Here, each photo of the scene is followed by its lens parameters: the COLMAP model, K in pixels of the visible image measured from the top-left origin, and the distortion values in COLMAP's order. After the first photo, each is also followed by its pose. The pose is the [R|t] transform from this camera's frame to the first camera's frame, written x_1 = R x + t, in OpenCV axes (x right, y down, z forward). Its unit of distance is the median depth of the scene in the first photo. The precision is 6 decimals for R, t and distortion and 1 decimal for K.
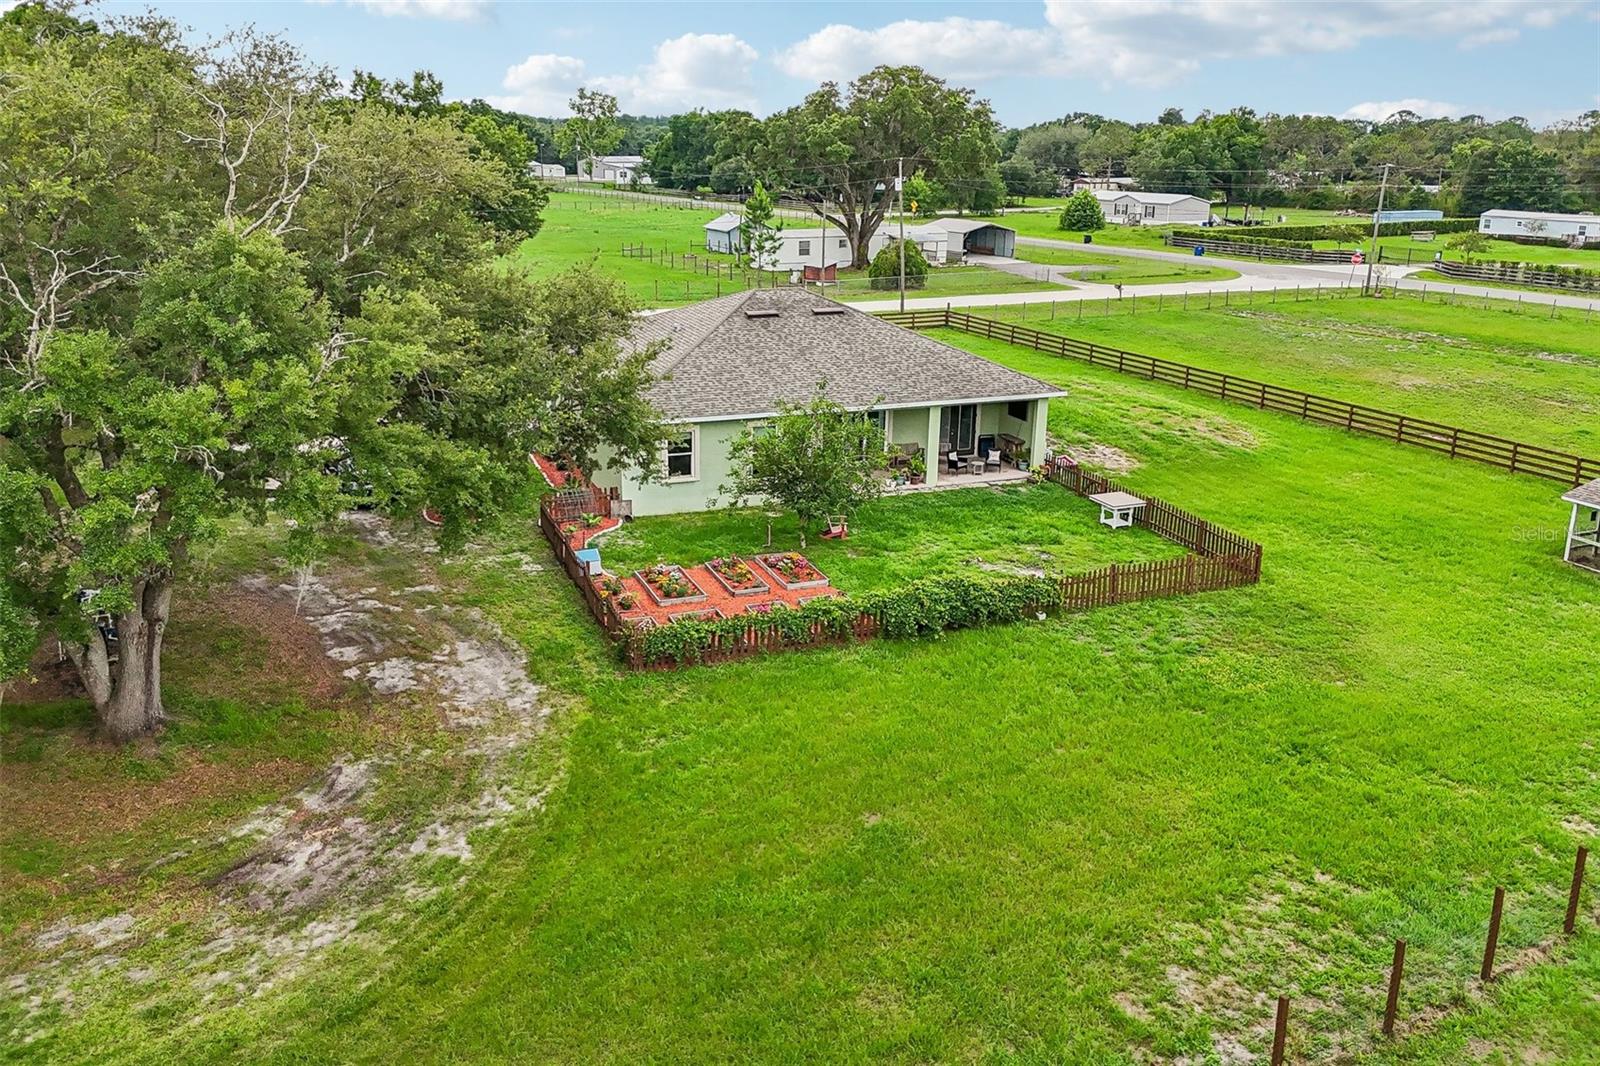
lens RADIAL K [[1218.2, 0, 786.2], [0, 1218.2, 495.1], [0, 0, 1]] dist [0.078945, -0.084238]
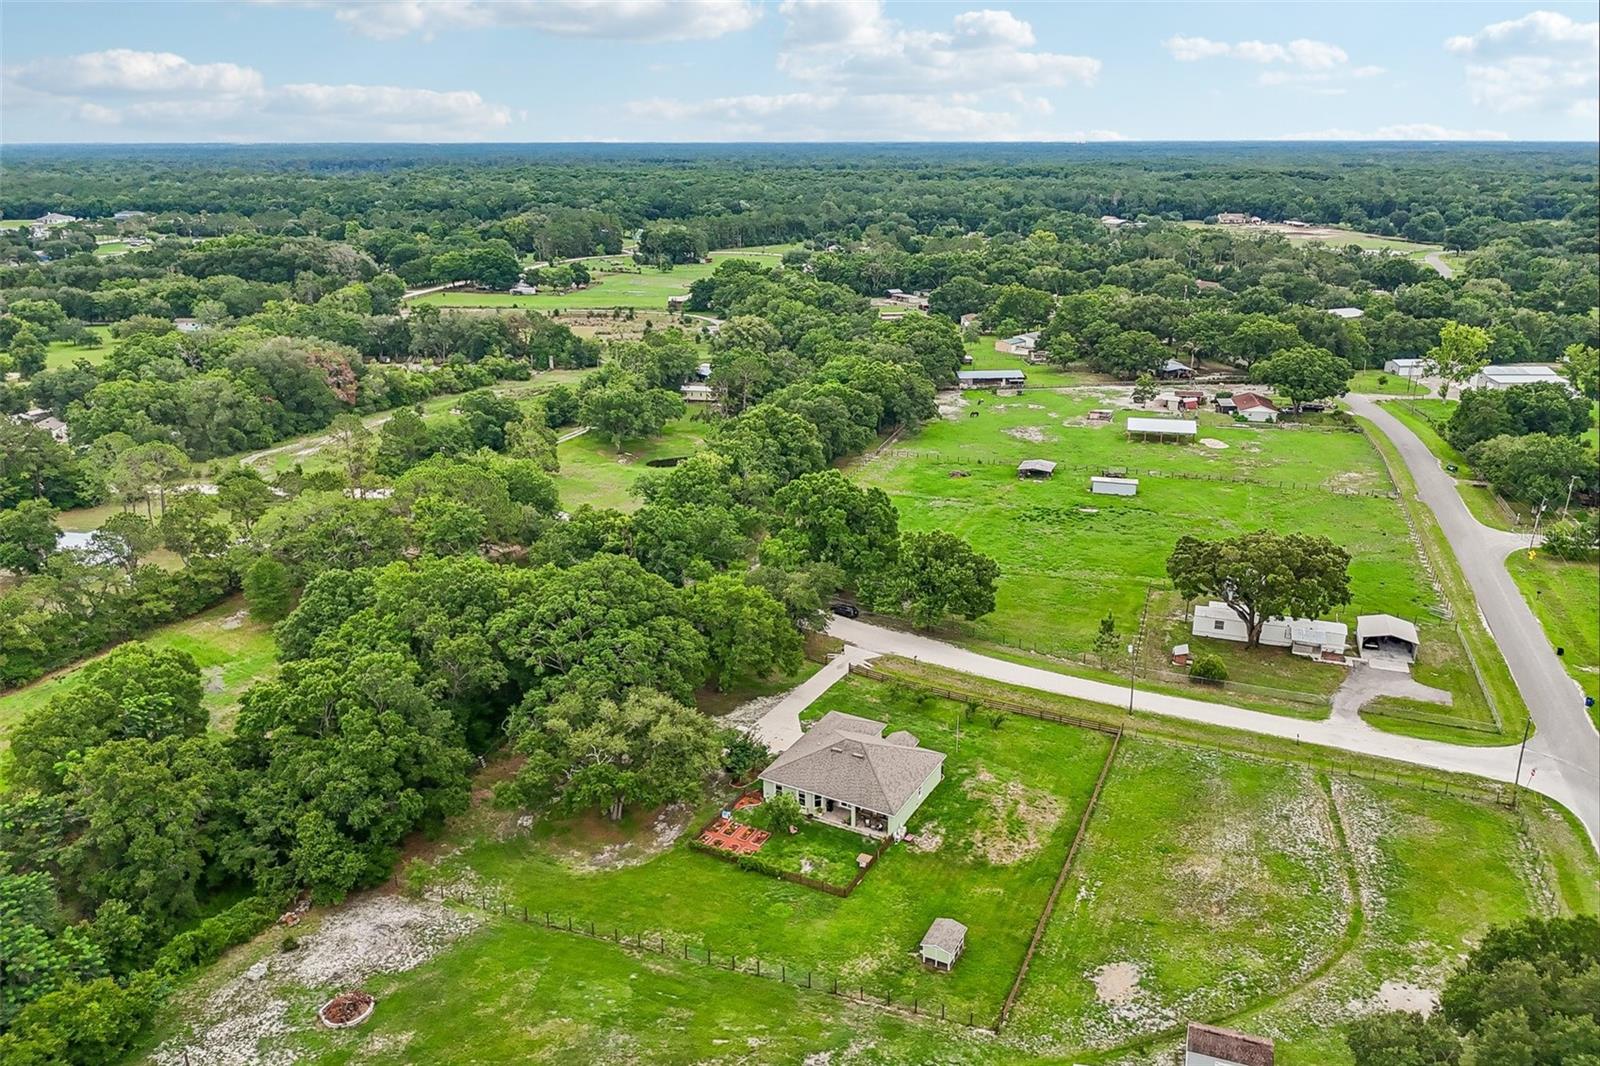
lens RADIAL K [[1196.9, 0, 783.5], [0, 1196.9, 534.6], [0, 0, 1]] dist [0.040330, -0.005022]
pose [[0.636538, 0.227594, -0.736899, 2.424679], [-0.198675, 0.971609, 0.128469, -1.266546], [0.745216, 0.064628, 0.663683, -1.377625]]
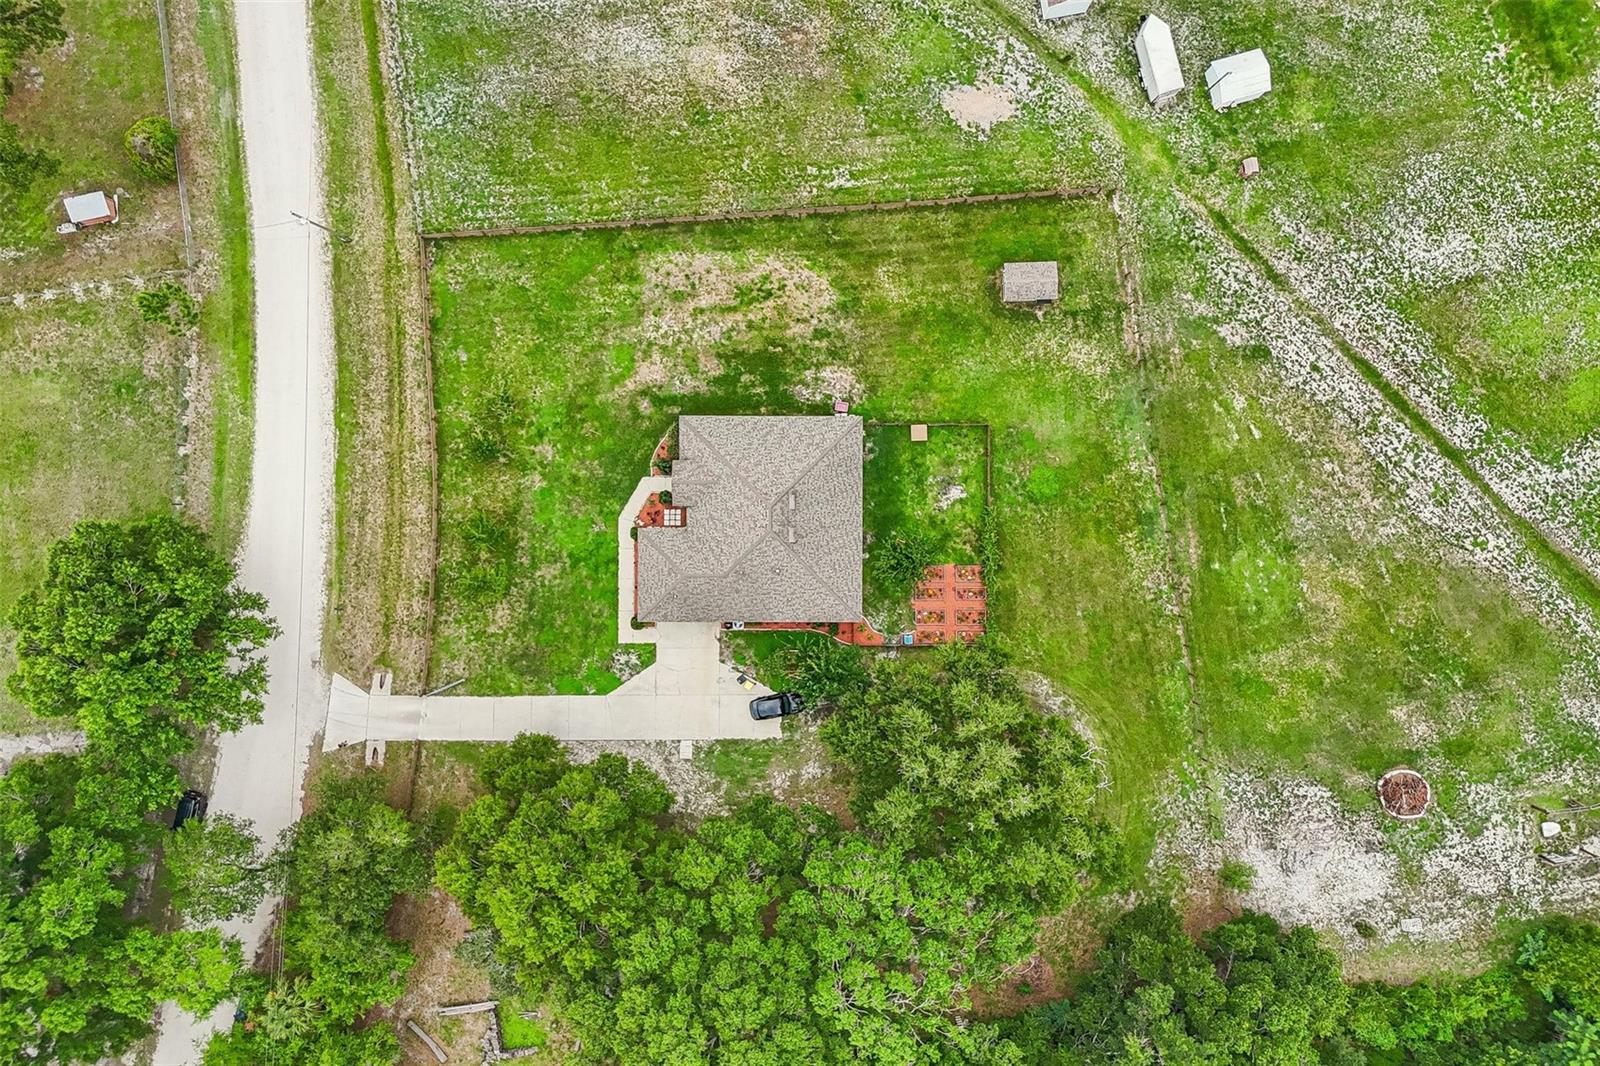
lens RADIAL K [[1175.3, 0, 800.0], [0, 1175.3, 533.0], [0, 0, 1]] dist [0.068990, -0.064970]
pose [[0.363405, -0.931324, -0.023932, 0.046178], [0.255308, 0.074851, 0.963958, -2.618517], [-0.895966, -0.356417, 0.264975, 0.541527]]
